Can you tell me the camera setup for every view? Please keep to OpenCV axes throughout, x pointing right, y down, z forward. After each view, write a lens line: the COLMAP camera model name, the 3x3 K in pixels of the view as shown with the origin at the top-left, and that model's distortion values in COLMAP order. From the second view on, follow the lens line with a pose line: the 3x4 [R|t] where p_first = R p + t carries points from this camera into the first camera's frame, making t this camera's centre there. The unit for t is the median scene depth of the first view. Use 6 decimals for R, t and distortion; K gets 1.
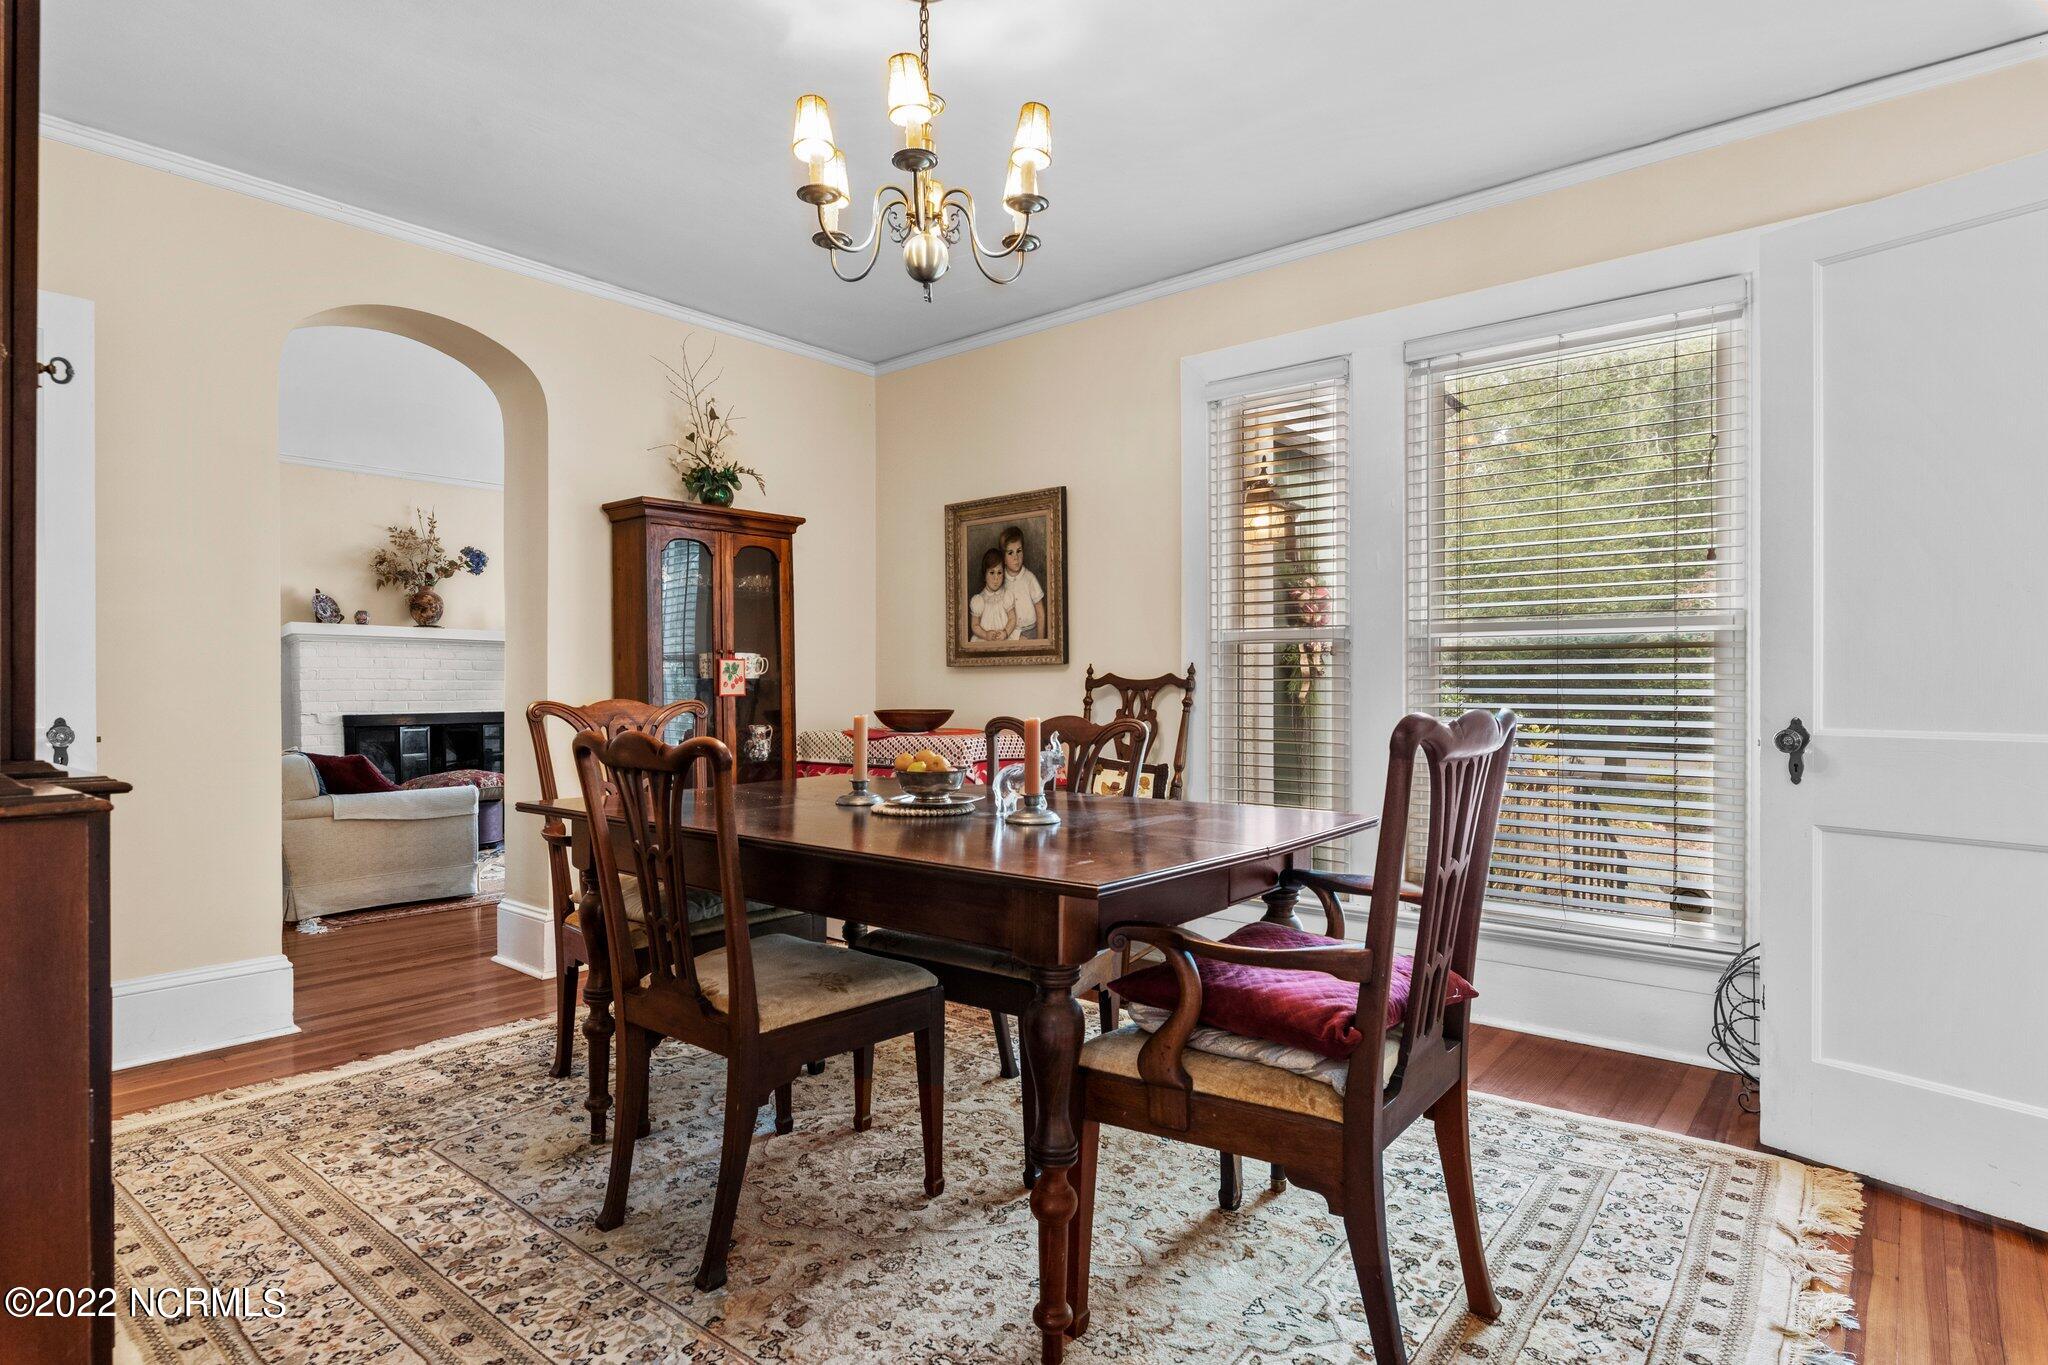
lens RADIAL K [[1088.6, 0, 1031.8], [0, 1088.6, 680.4], [0, 0, 1]] dist [0.000571, -0.000333]
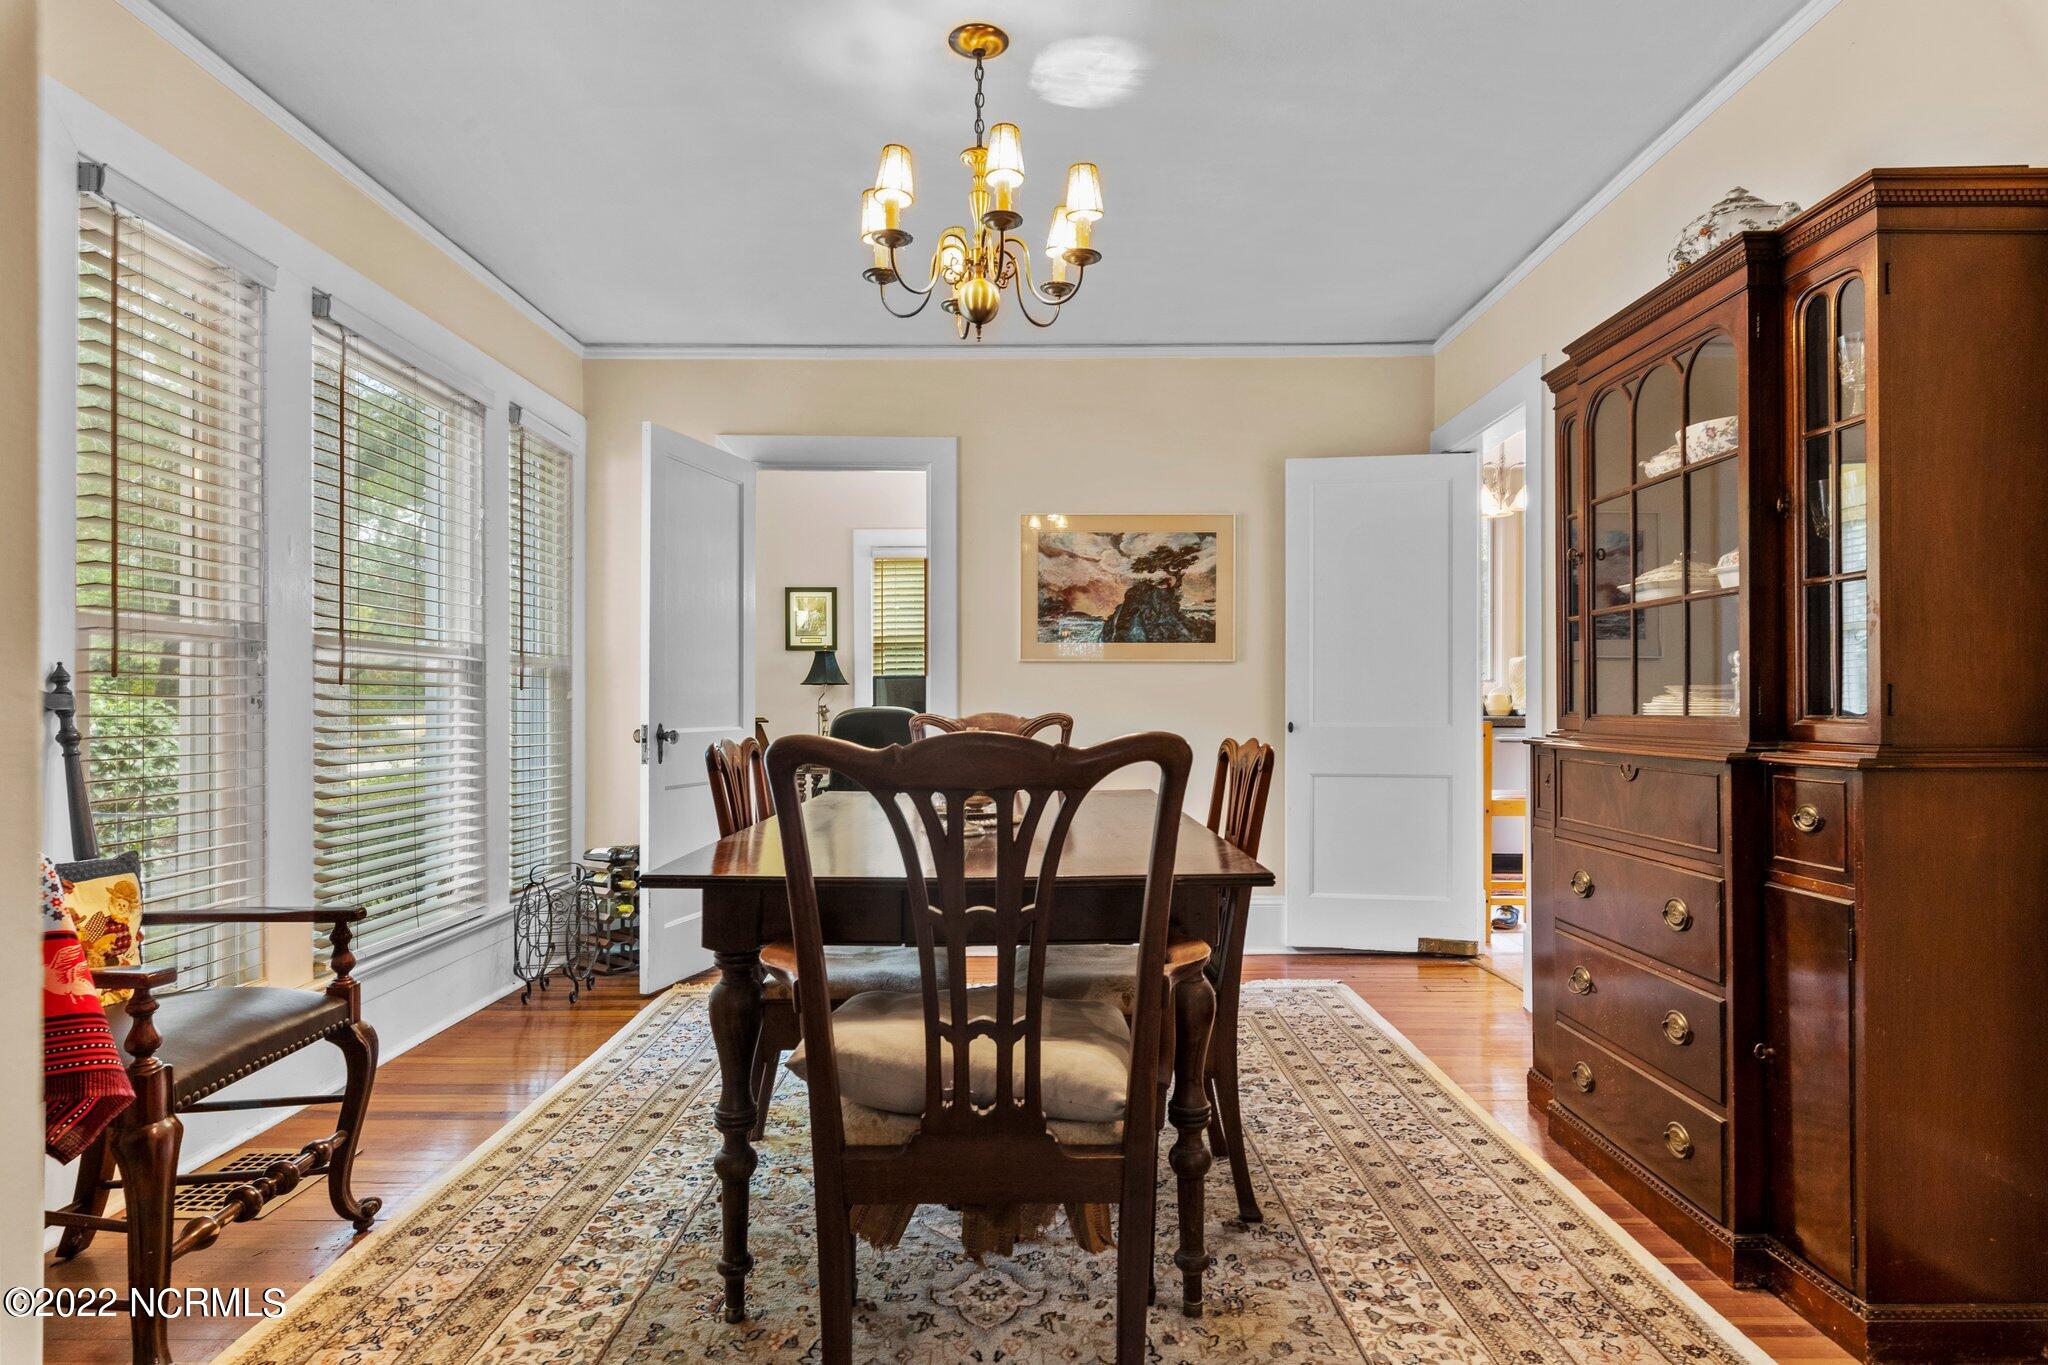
lens RADIAL K [[1088.6, 0, 1028.7], [0, 1088.6, 694.6], [0, 0, 1]] dist [0.000571, -0.000333]
pose [[-0.636146, 0.004319, 0.771557, -1.071090], [-0.002022, 0.999972, -0.007265, 0.003272], [-0.771566, -0.006181, -0.636119, 1.849272]]
